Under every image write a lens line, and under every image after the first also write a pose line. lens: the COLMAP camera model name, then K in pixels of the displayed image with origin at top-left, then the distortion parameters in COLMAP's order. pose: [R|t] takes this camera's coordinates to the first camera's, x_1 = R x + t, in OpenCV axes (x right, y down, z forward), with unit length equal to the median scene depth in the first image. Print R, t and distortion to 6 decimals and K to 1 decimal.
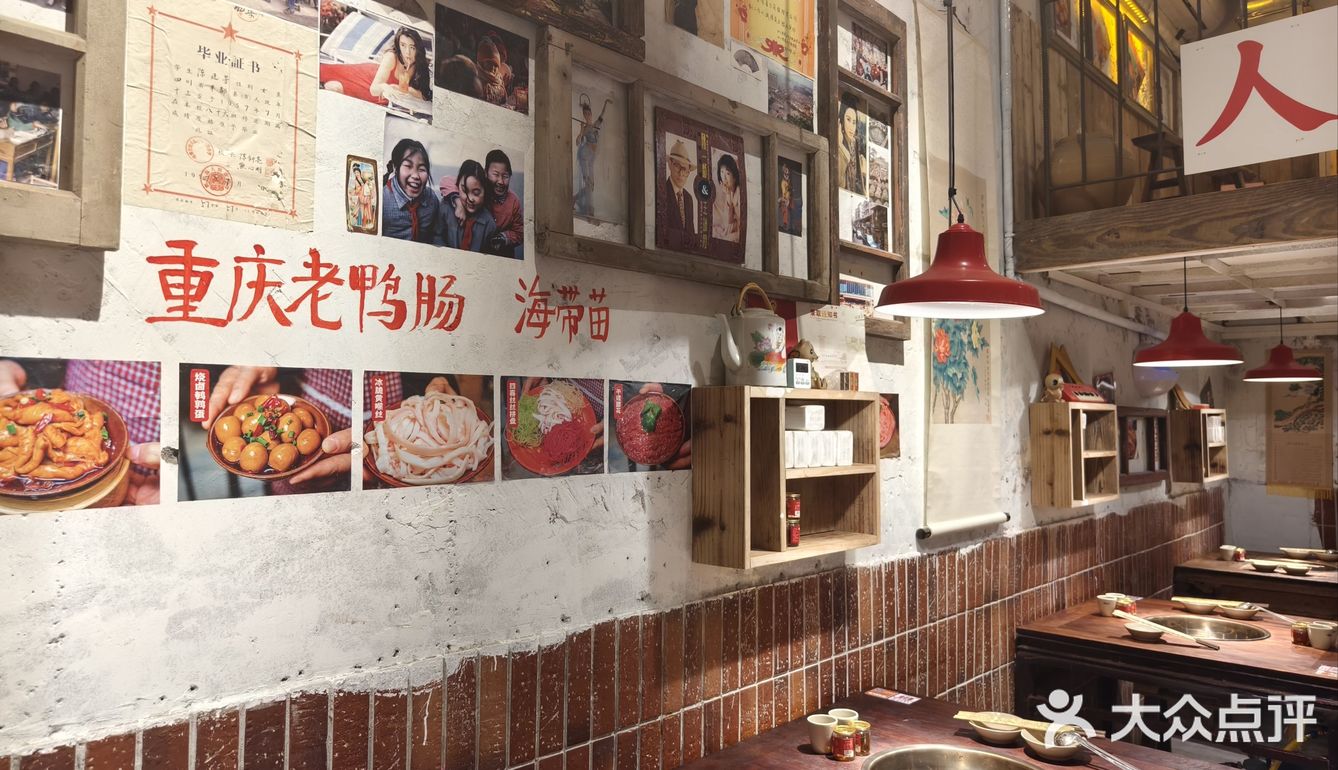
lens RADIAL K [[907.4, 0, 653.8], [0, 907.4, 383.1], [0, 0, 1]] dist [0.007666, -0.006597]
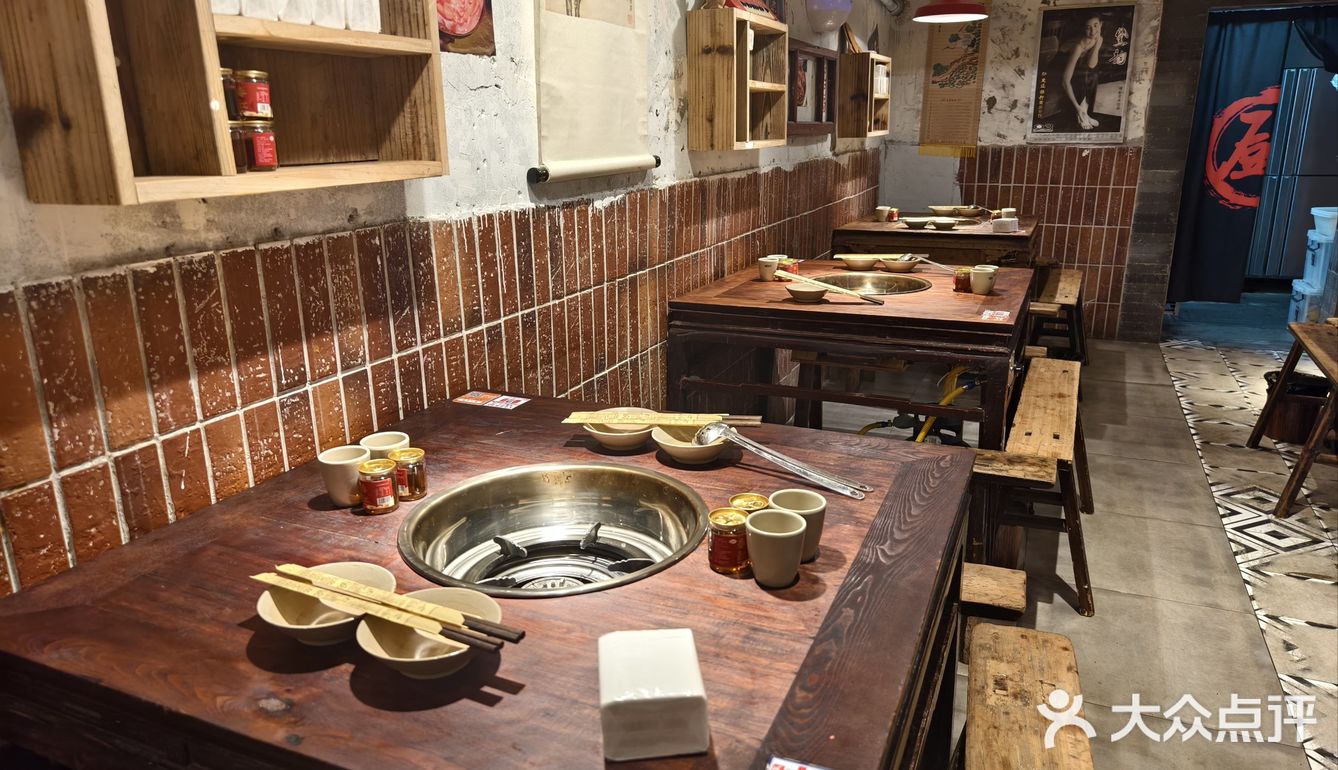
lens RADIAL K [[897.6, 0, 669.0], [0, 897.6, 385.0], [0, 0, 1]] dist [0.081995, -0.122350]
pose [[0.938821, -0.107783, 0.327104, 0.145491], [-0.001214, 0.948727, 0.316095, 0.098080], [-0.344402, -0.297154, 0.890554, 0.292147]]
